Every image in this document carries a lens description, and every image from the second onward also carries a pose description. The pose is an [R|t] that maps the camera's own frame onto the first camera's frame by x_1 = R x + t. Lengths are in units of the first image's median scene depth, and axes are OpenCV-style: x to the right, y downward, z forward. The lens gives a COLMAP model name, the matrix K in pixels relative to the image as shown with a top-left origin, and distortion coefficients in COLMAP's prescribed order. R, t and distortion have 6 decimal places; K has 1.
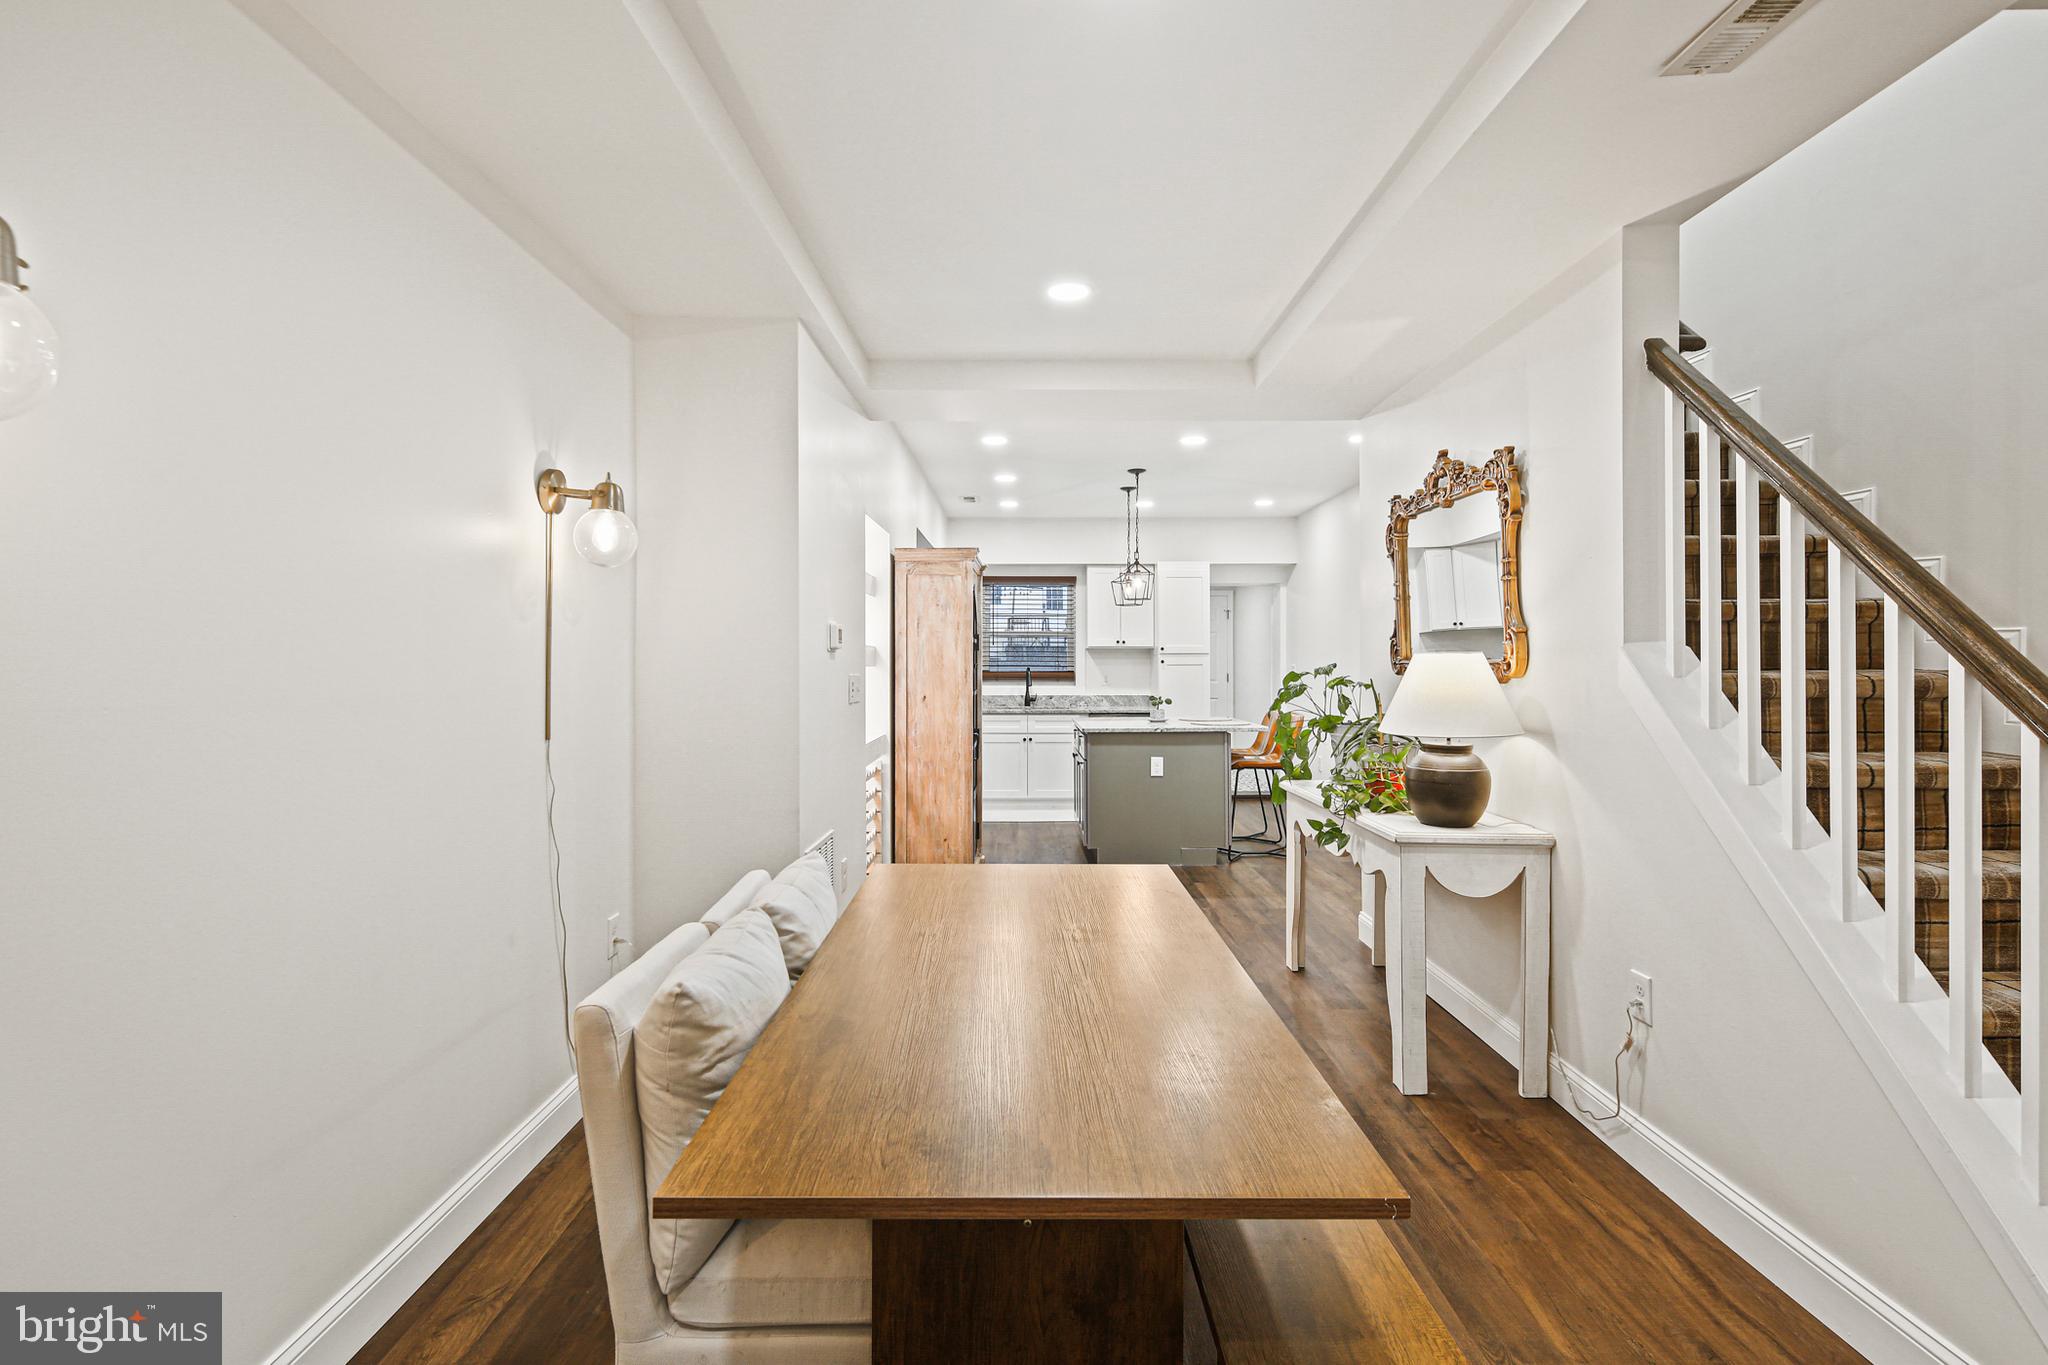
lens RADIAL K [[995.3, 0, 1020.0], [0, 995.3, 655.6], [0, 0, 1]] dist [0.003203, -0.000070]
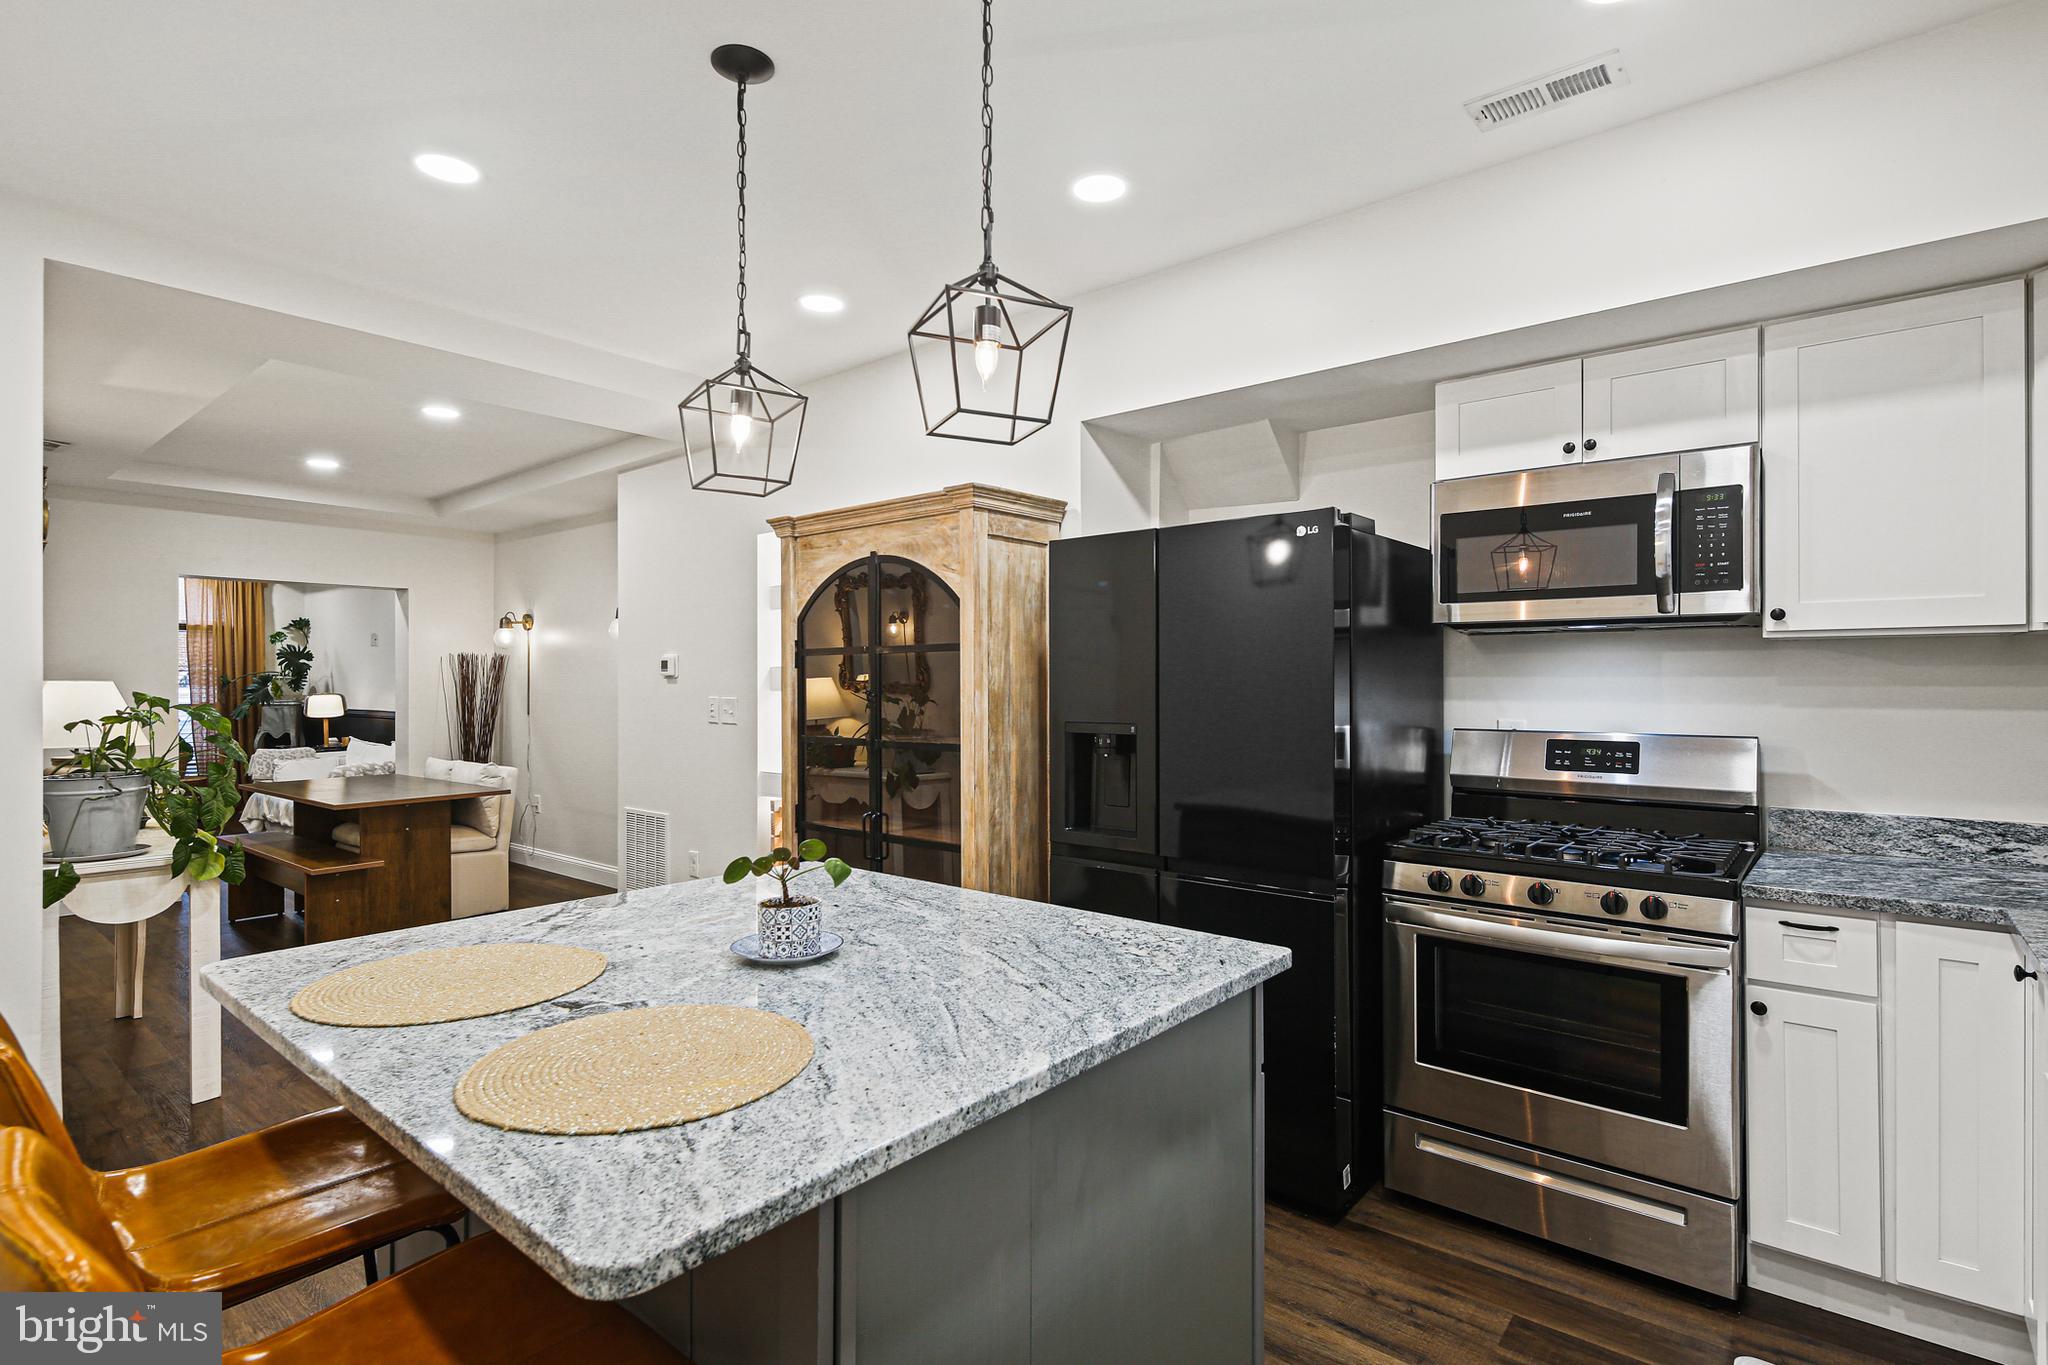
lens RADIAL K [[996.4, 0, 1023.6], [0, 996.4, 678.7], [0, 0, 1]] dist [0.002197, -0.001137]
pose [[-0.636702, 0.002982, -0.771105, 0.366858], [0.009620, 0.999945, -0.004077, 0.004197], [0.771050, -0.010014, -0.636696, 1.554214]]
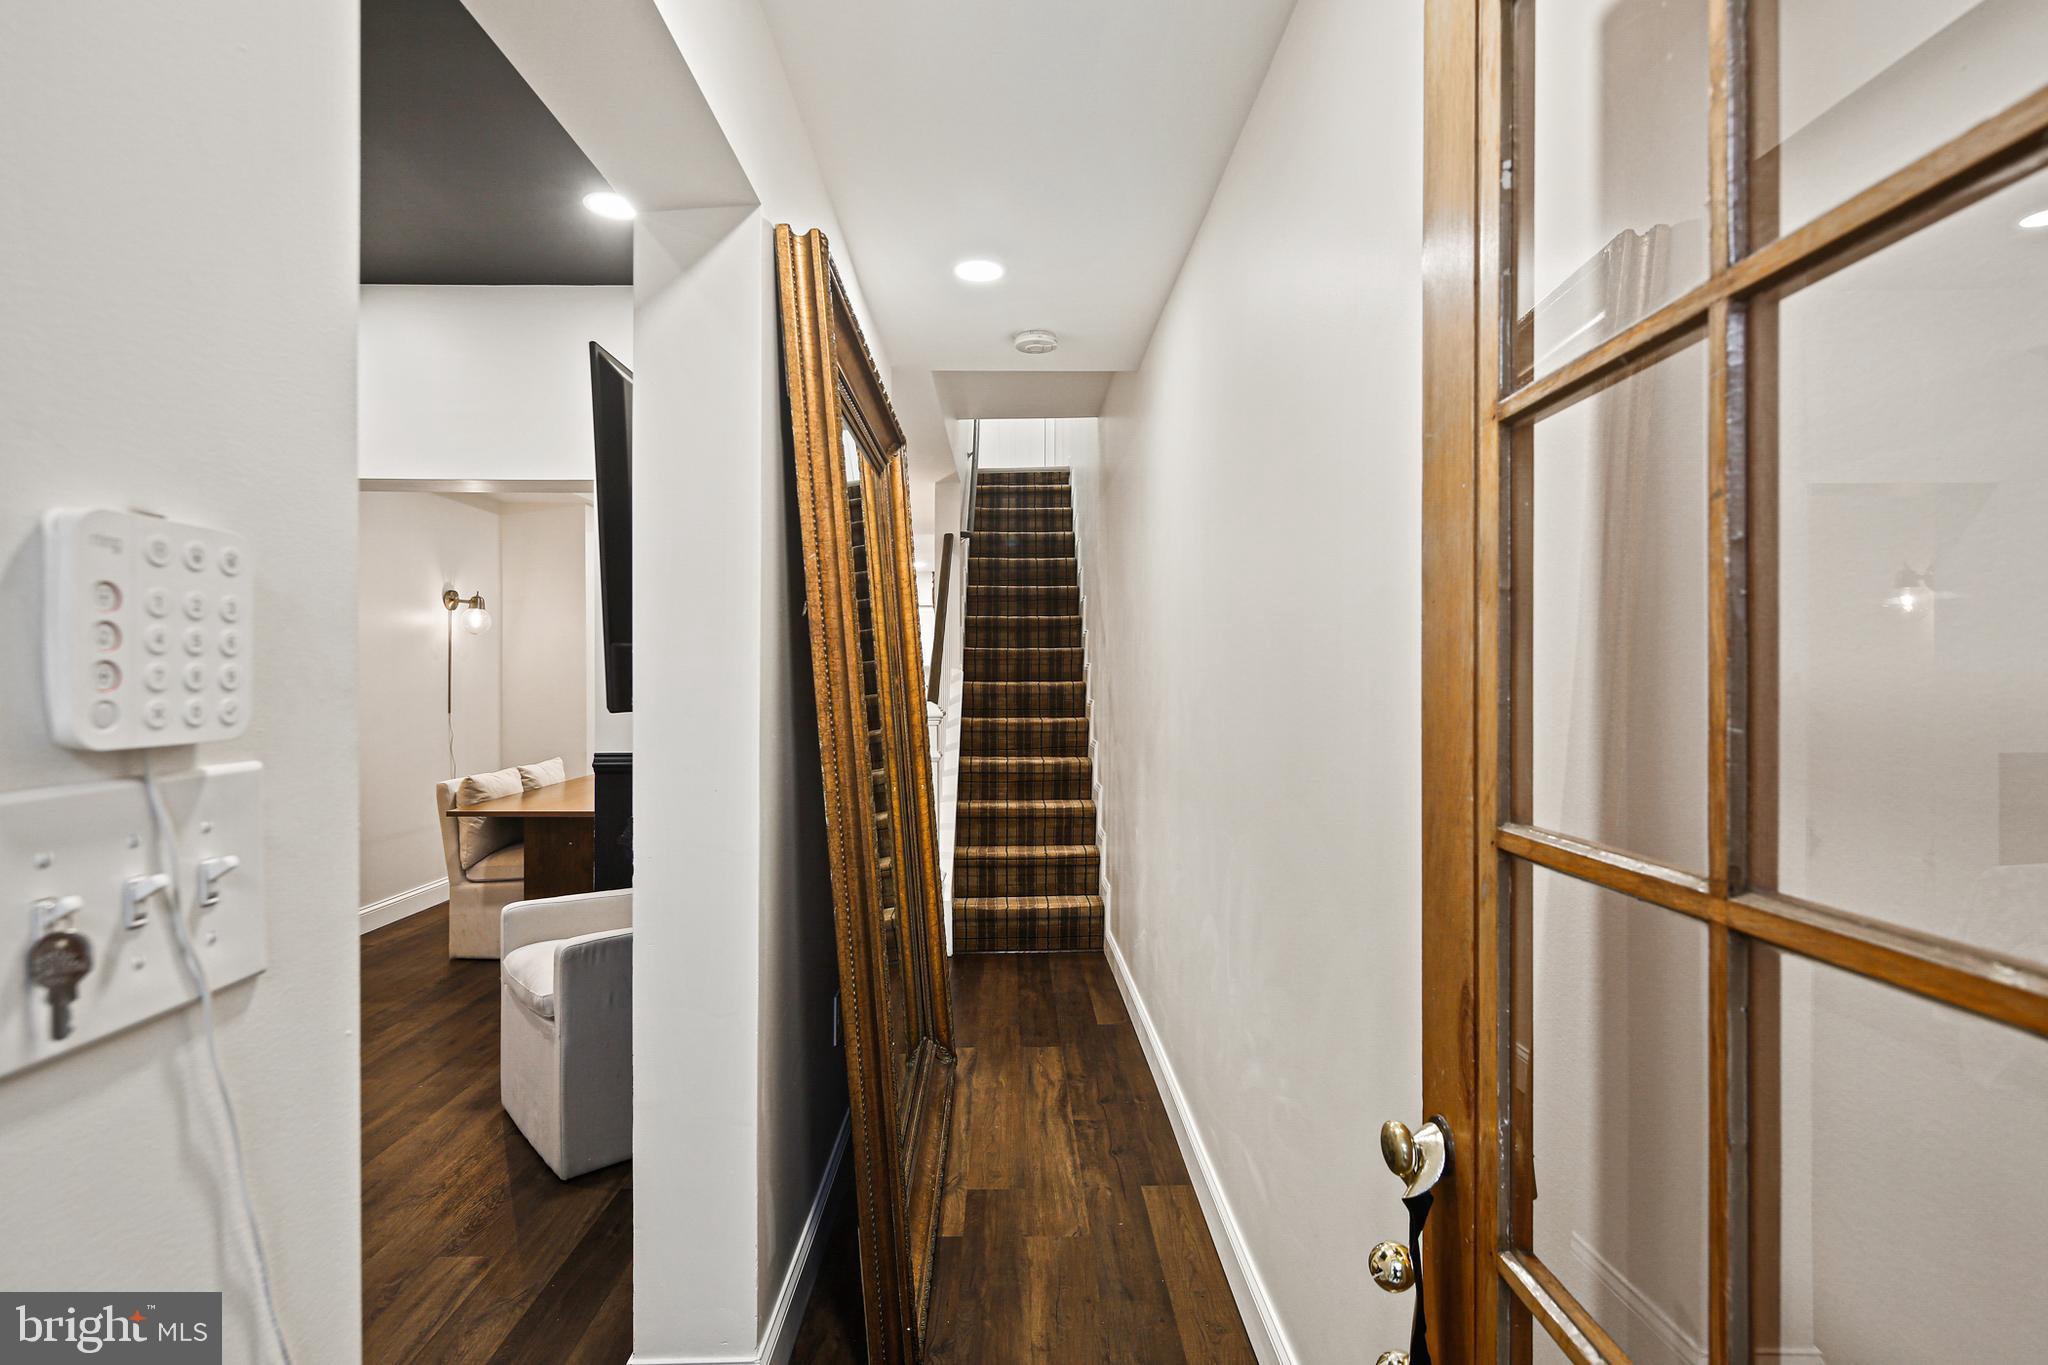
lens RADIAL K [[996.4, 0, 1023.6], [0, 996.4, 678.7], [0, 0, 1]] dist [0.002197, -0.001137]
pose [[0.999827, 0.002533, 0.018410, 0.371122], [-0.002677, 0.999966, 0.007785, -0.006166], [-0.018389, -0.007833, 0.999800, -0.603185]]
